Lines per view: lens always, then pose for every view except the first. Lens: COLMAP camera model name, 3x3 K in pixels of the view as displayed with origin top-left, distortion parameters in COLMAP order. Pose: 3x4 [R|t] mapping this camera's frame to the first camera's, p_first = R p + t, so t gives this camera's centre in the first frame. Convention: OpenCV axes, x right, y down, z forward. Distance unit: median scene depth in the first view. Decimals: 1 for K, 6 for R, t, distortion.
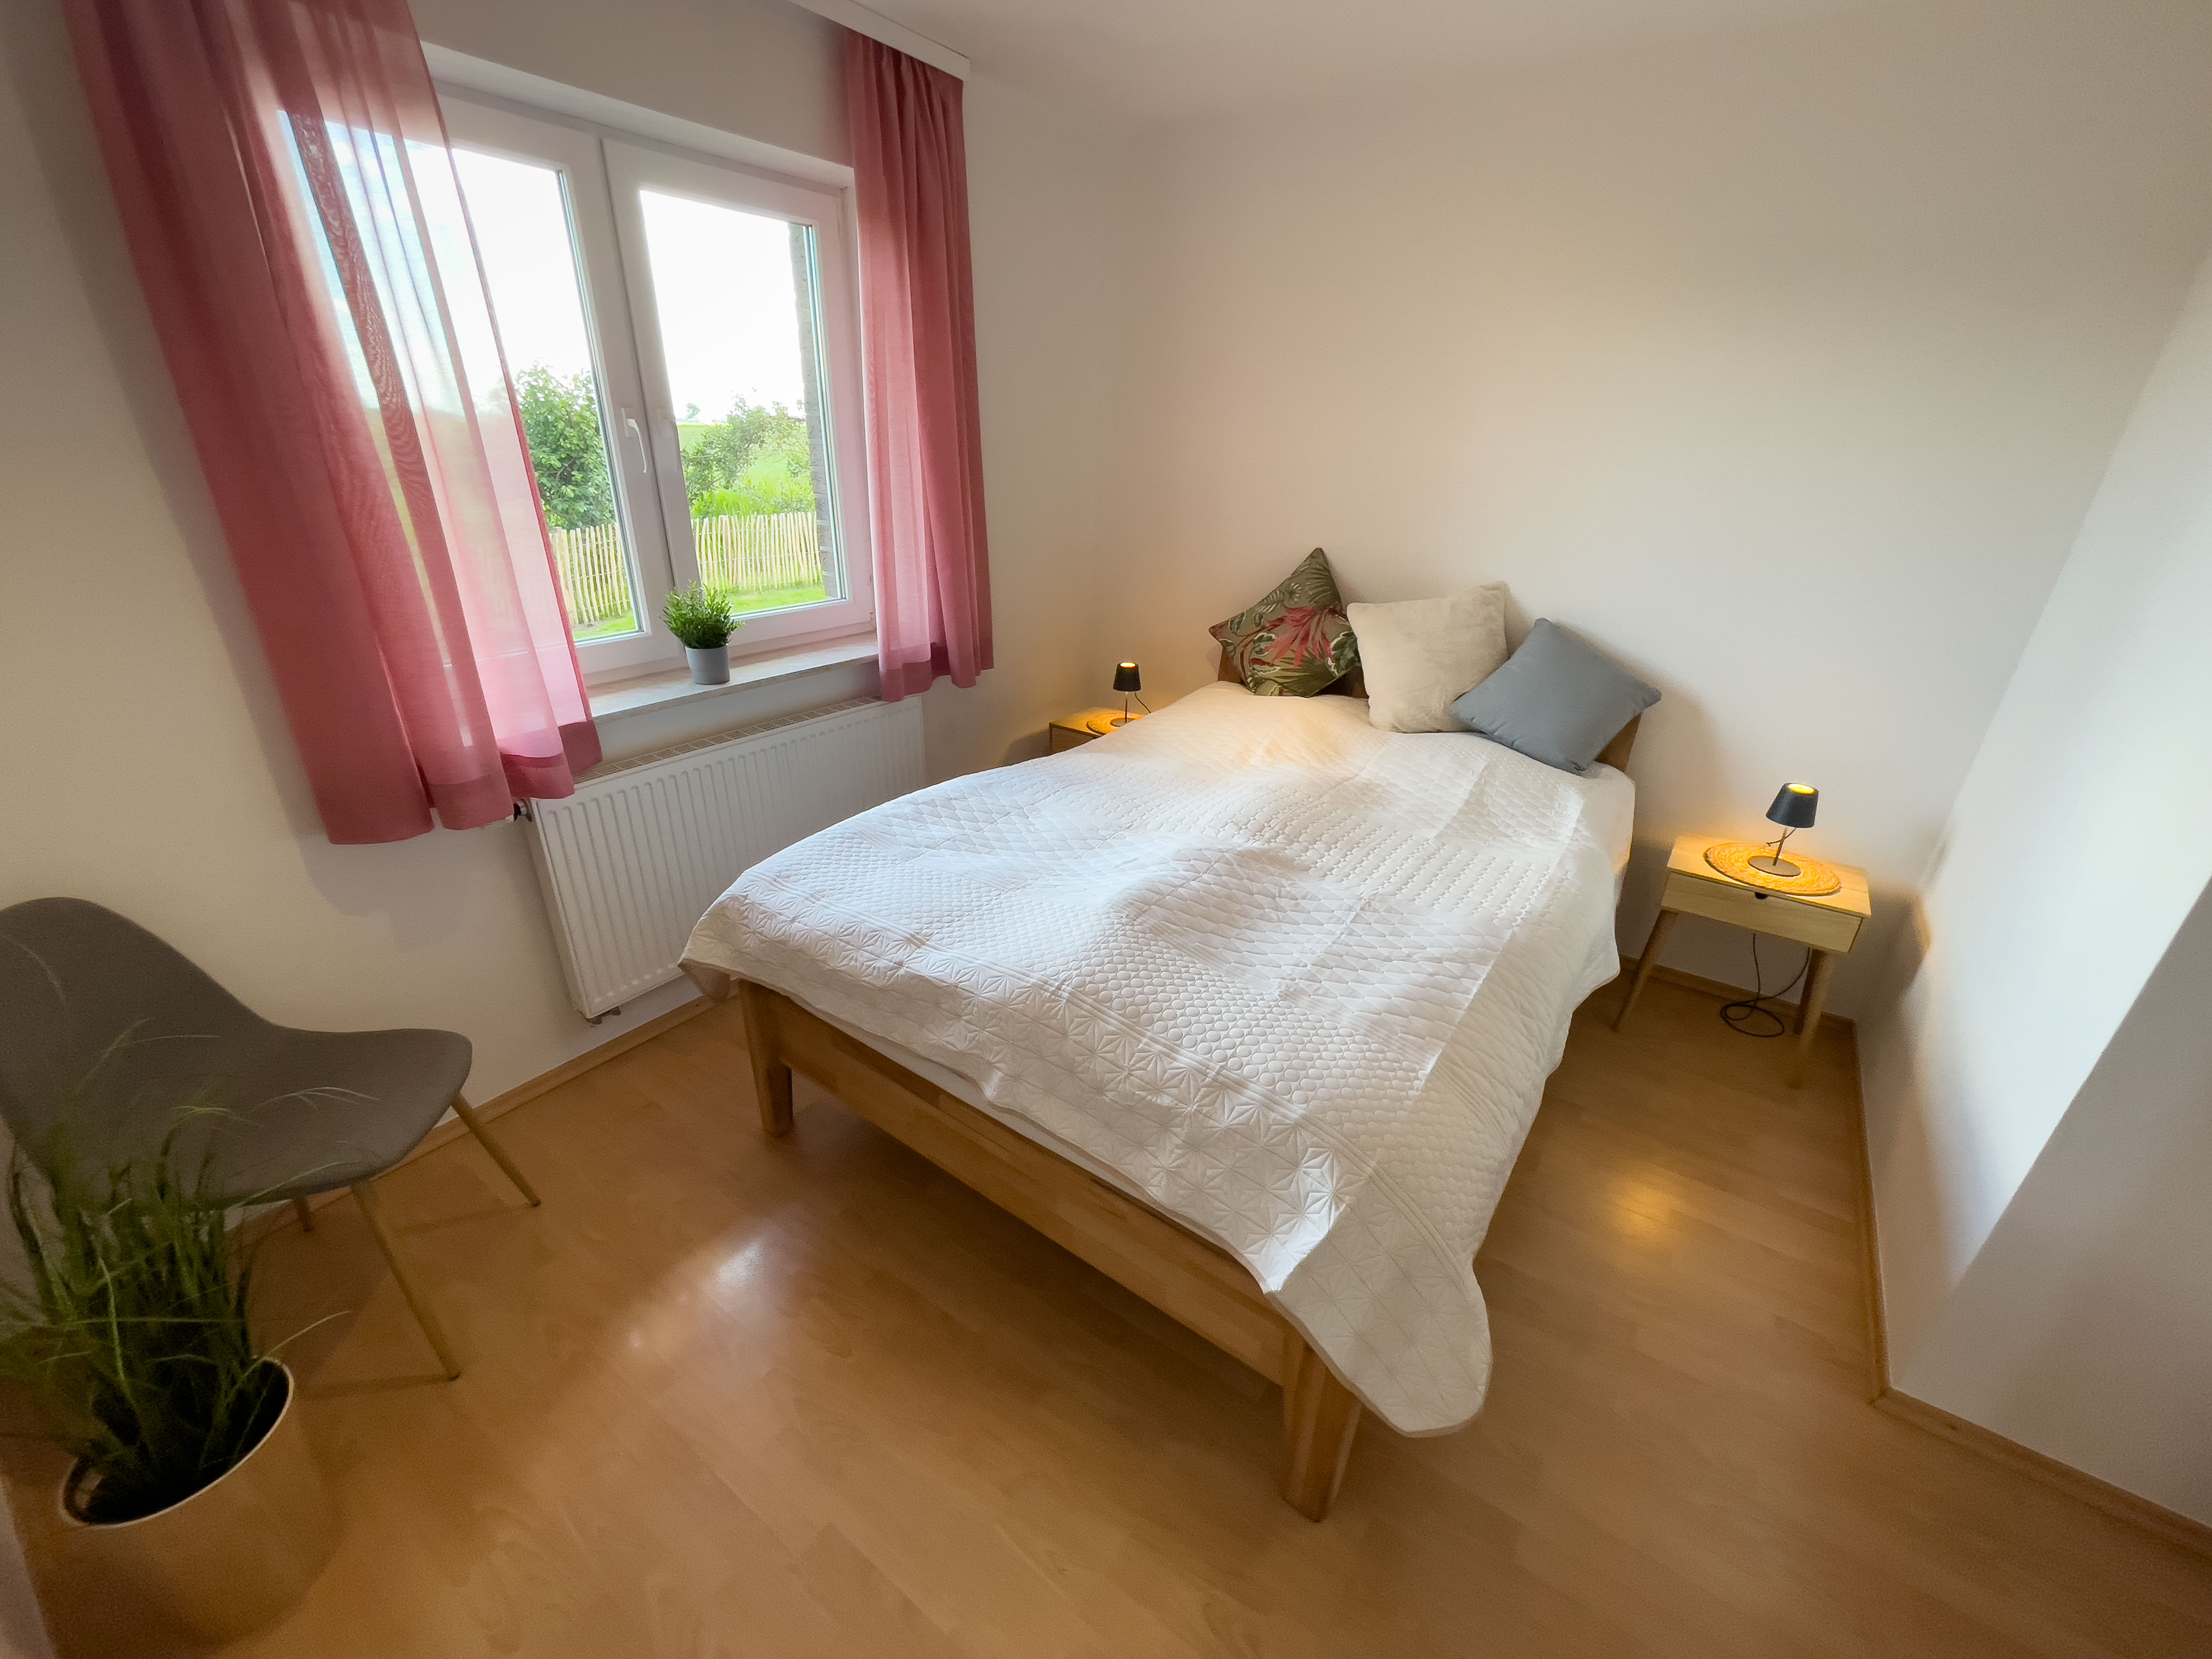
lens RADIAL K [[884.0, 0, 1101.1], [0, 884.0, 873.6], [0, 0, 1]] dist [-0.002523, -0.000244]
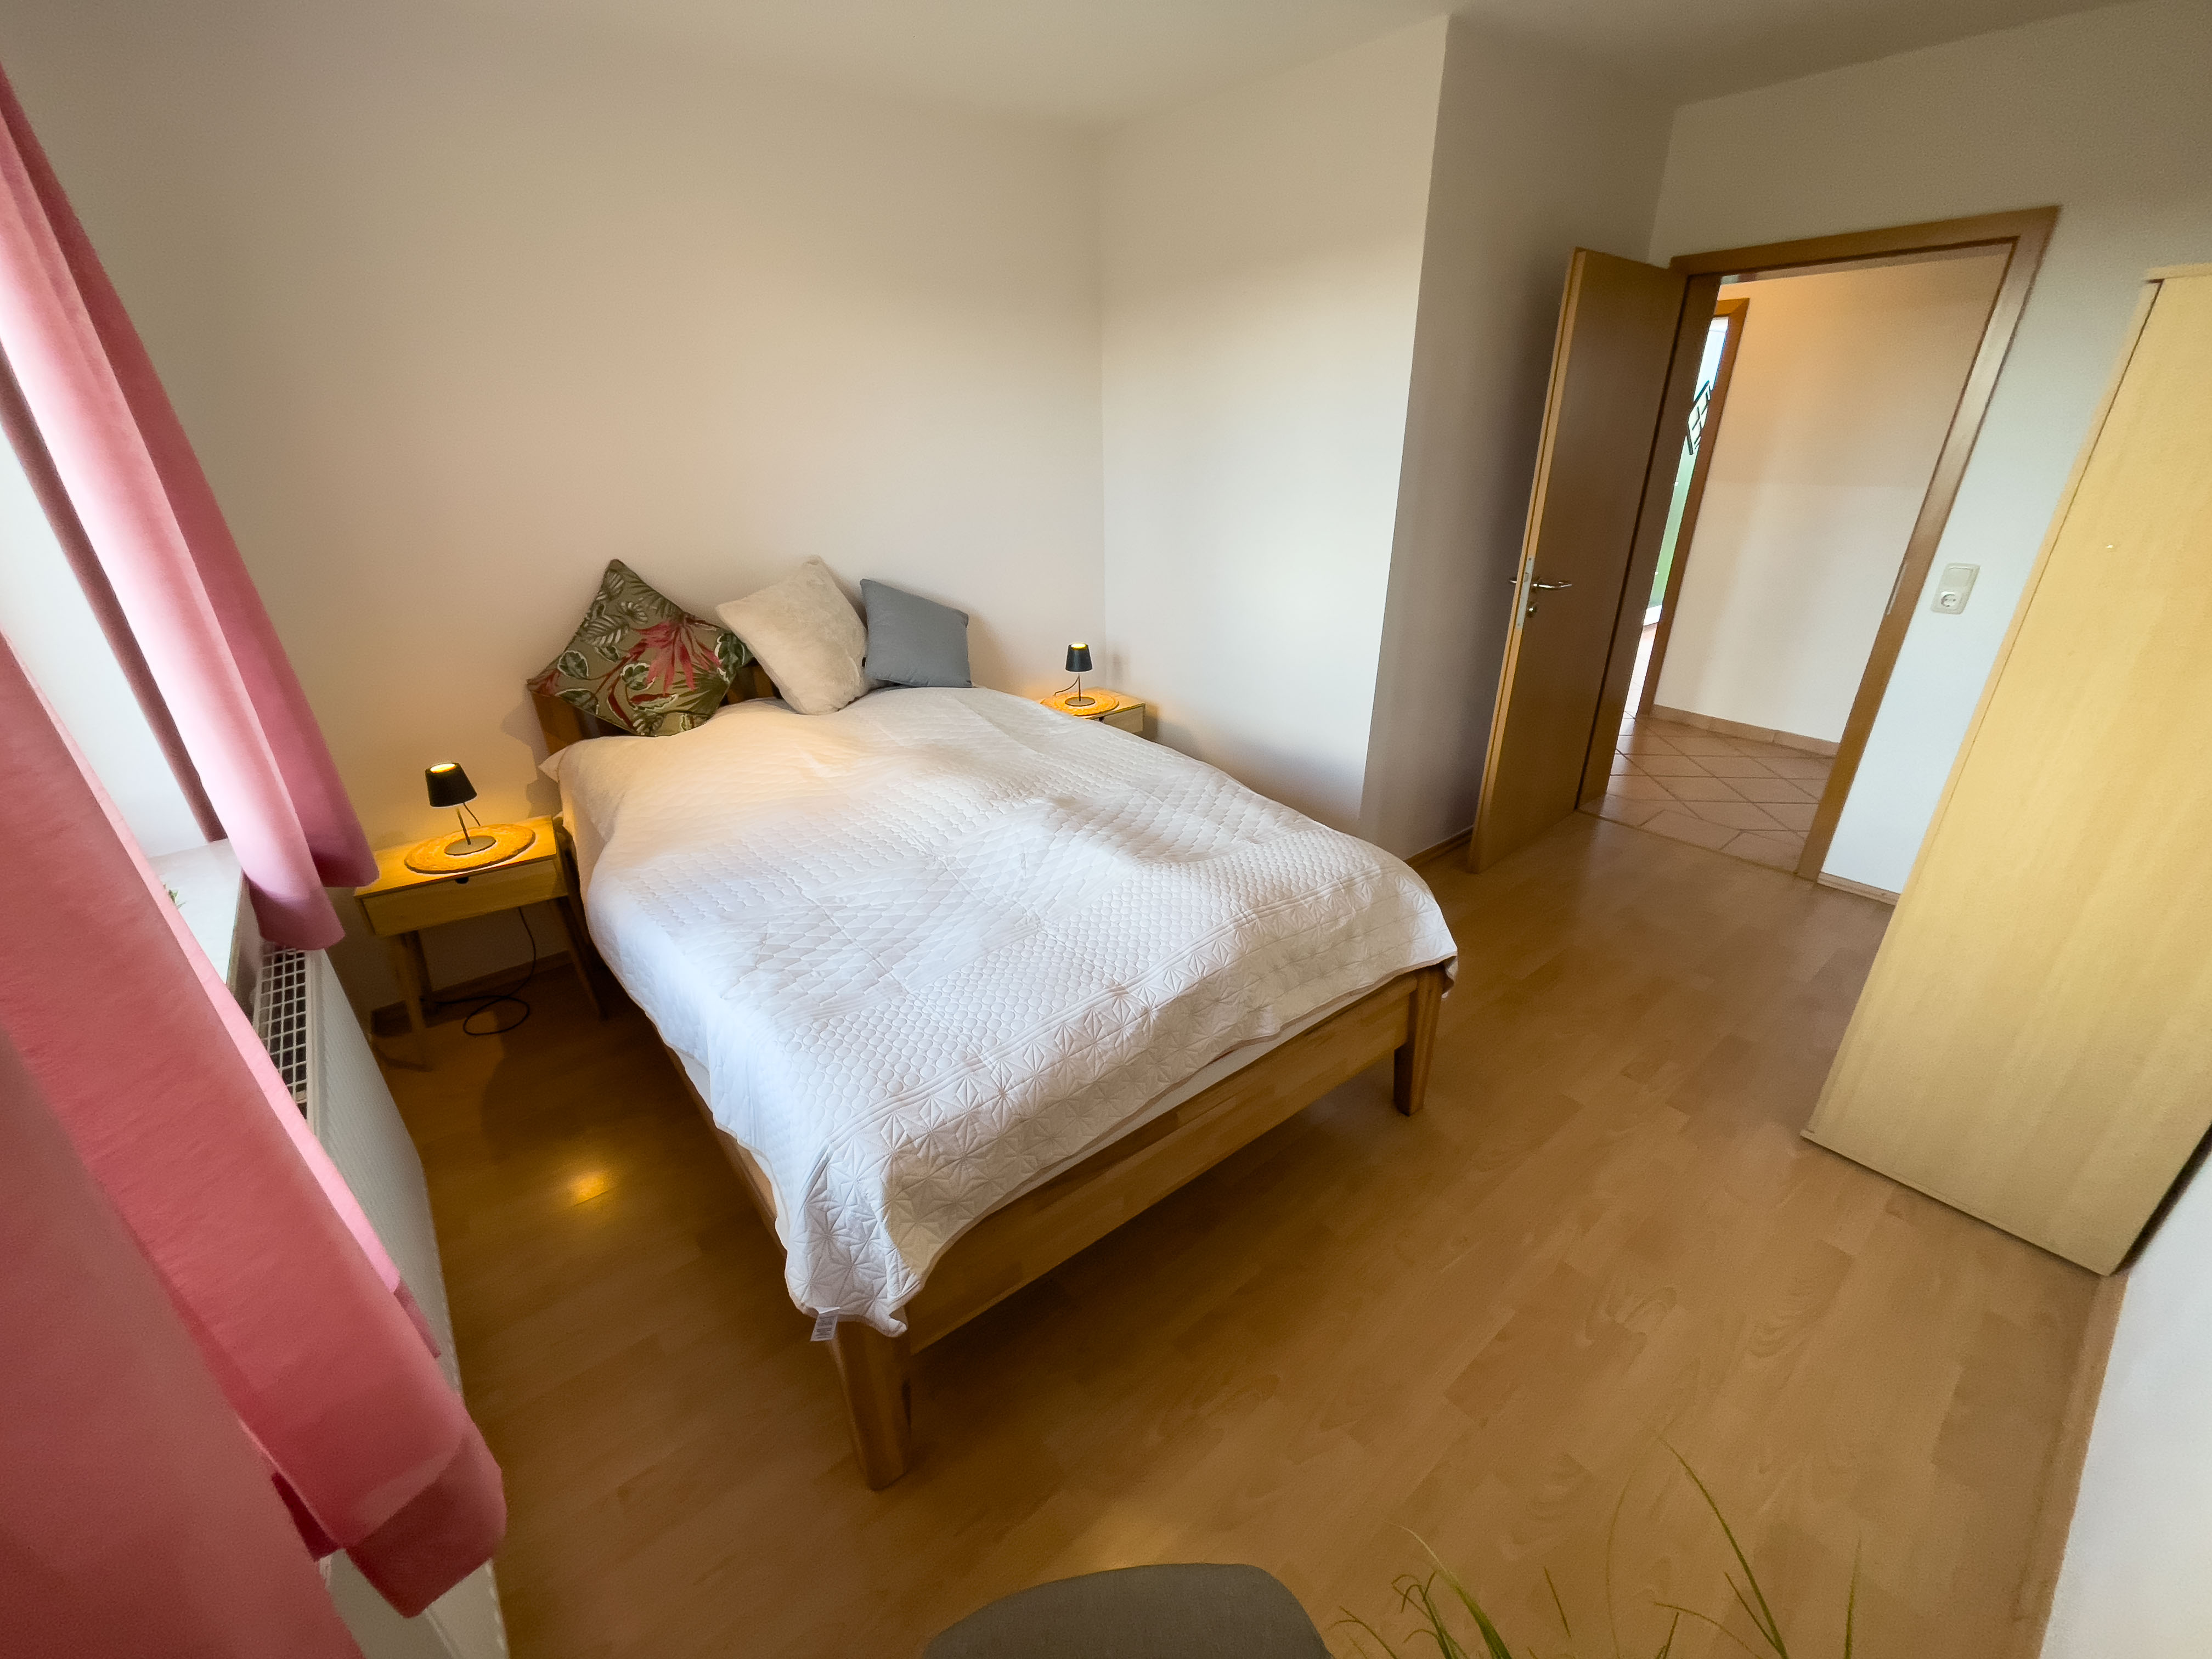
lens RADIAL K [[904.7, 0, 1105.6], [0, 904.7, 853.9], [0, 0, 1]] dist [-0.000972, -0.000209]
pose [[0.265649, -0.441535, 0.857016, -0.710475], [0.445960, 0.844409, 0.296806, -0.244161], [-0.854722, 0.303349, 0.421224, 0.432177]]
